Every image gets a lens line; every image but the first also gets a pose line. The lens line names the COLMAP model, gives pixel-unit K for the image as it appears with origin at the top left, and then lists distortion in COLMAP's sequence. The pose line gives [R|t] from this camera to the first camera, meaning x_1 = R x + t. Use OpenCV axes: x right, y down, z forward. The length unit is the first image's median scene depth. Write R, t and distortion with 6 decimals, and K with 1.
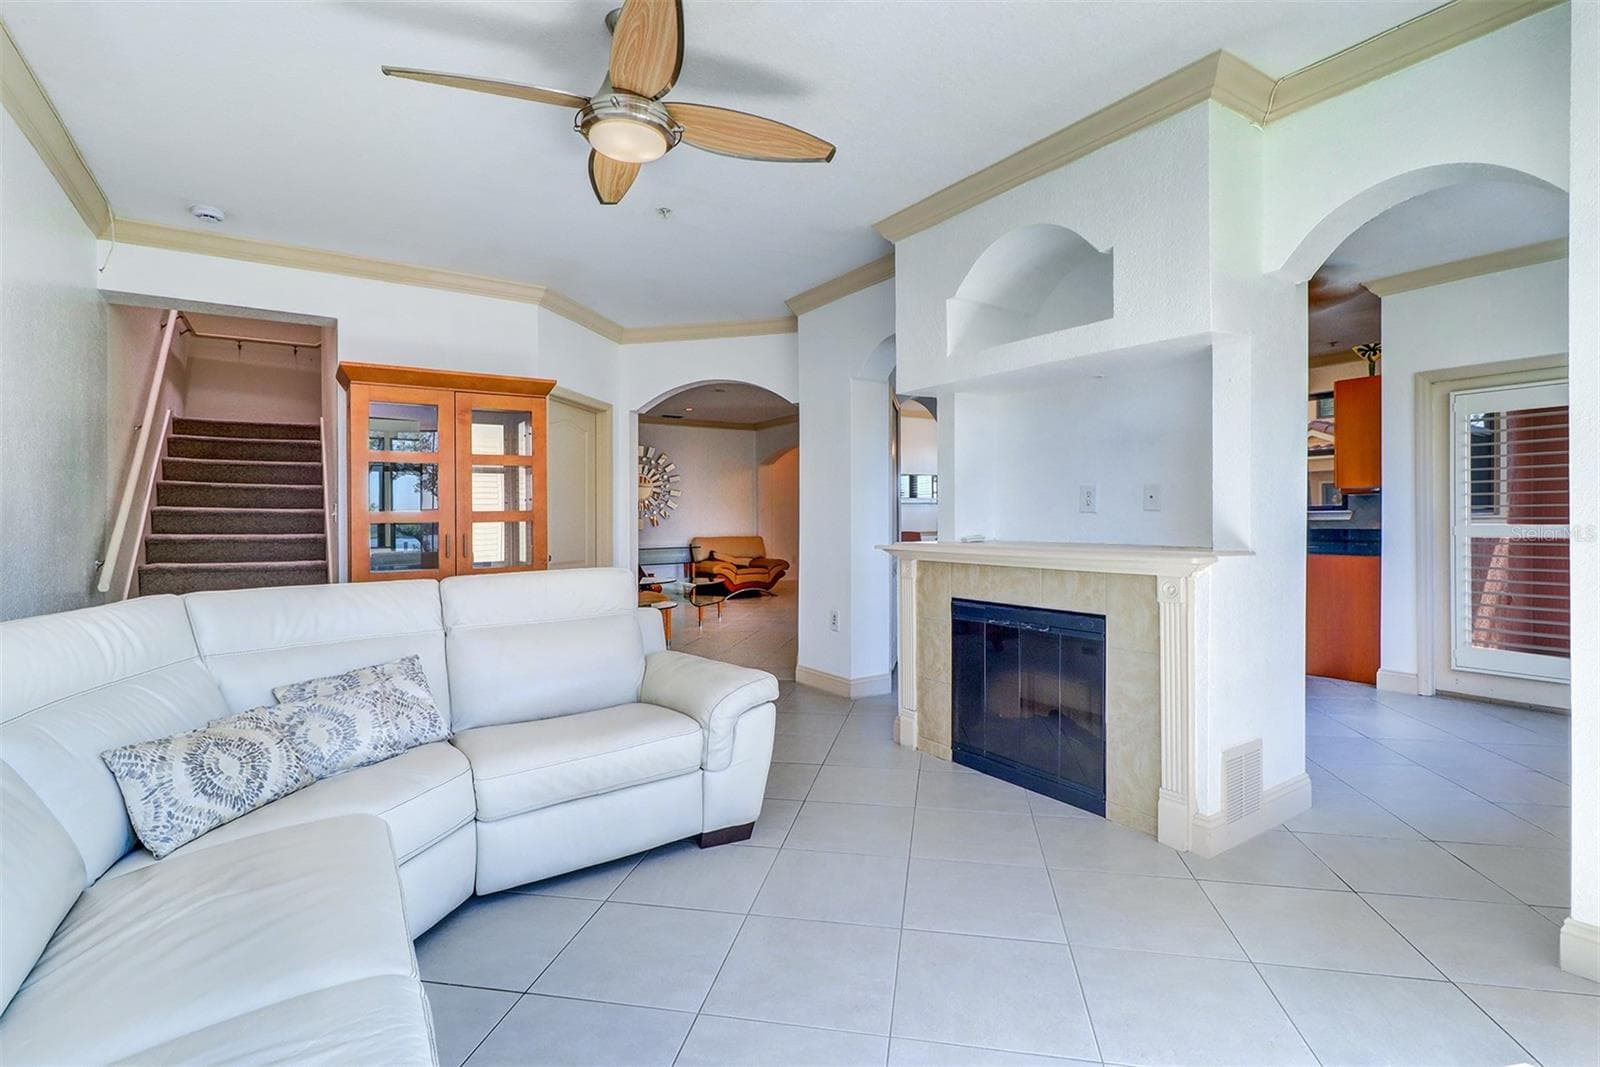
lens RADIAL K [[749.4, 0, 781.2], [0, 749.4, 506.9], [0, 0, 1]] dist [-0.002170, -0.000220]
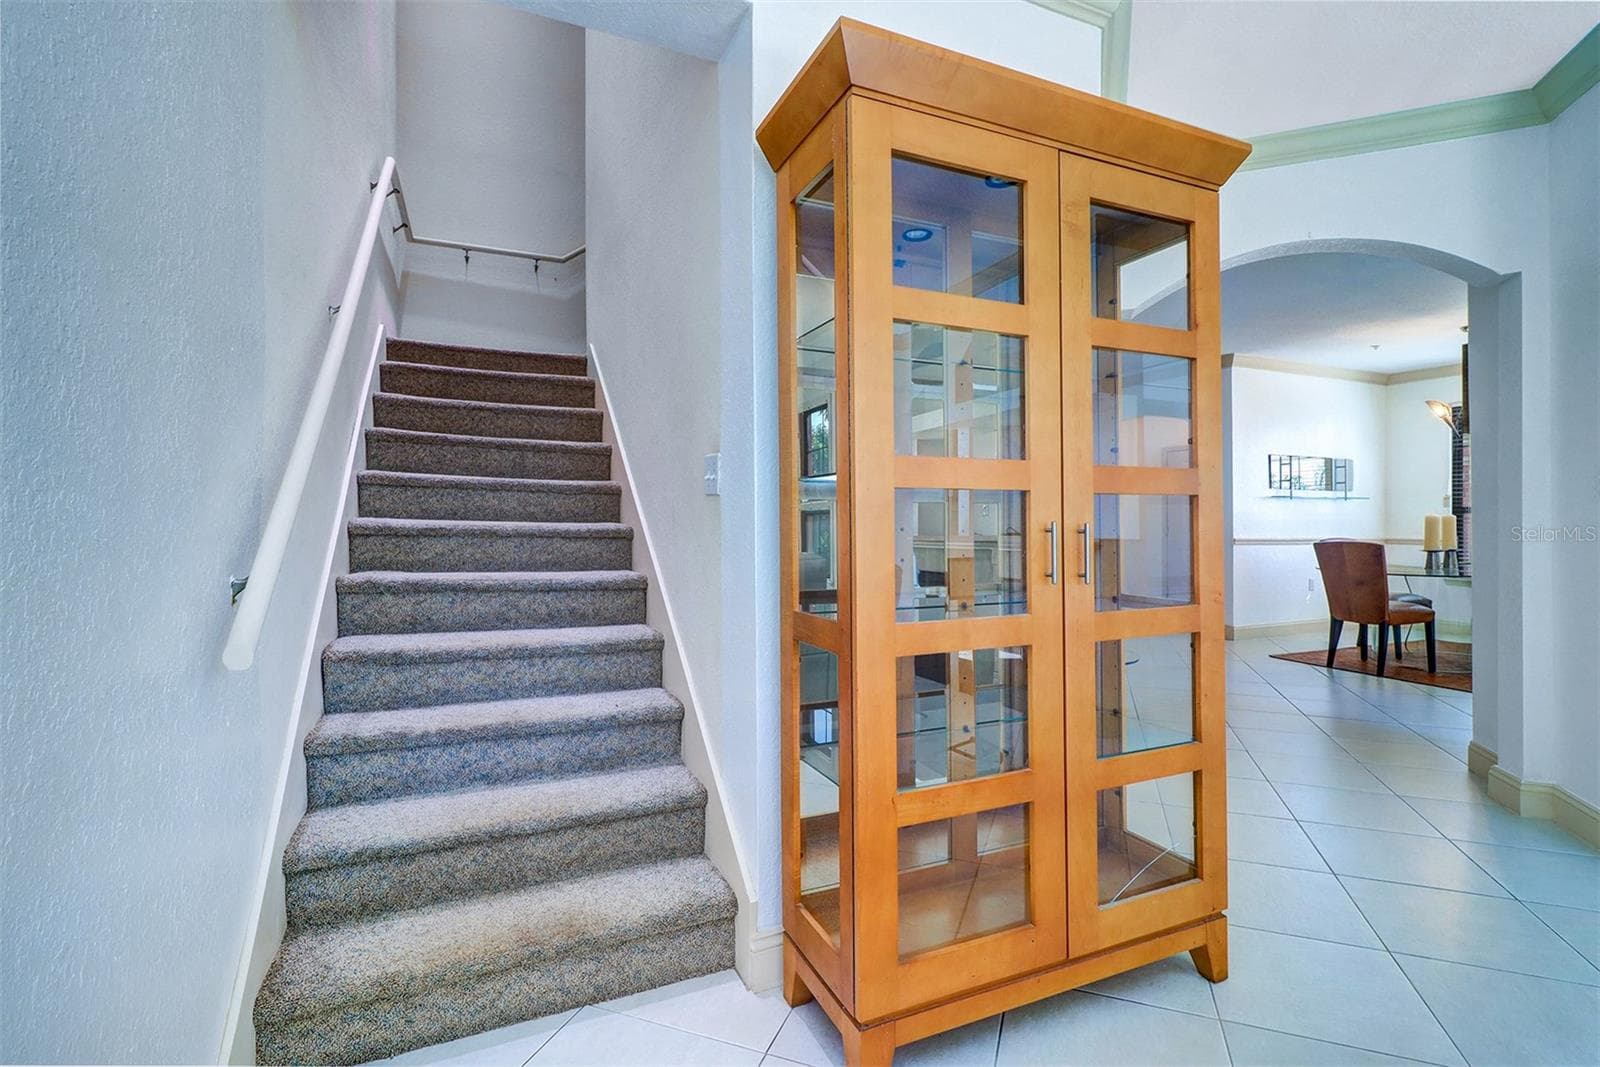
lens RADIAL K [[749.4, 0, 806.1], [0, 749.4, 528.2], [0, 0, 1]] dist [-0.002170, -0.000220]
pose [[0.987131, 0.019015, -0.158781, -0.369732], [-0.013878, 0.999346, 0.033398, 0.018199], [0.159312, -0.030765, 0.986749, 0.438695]]
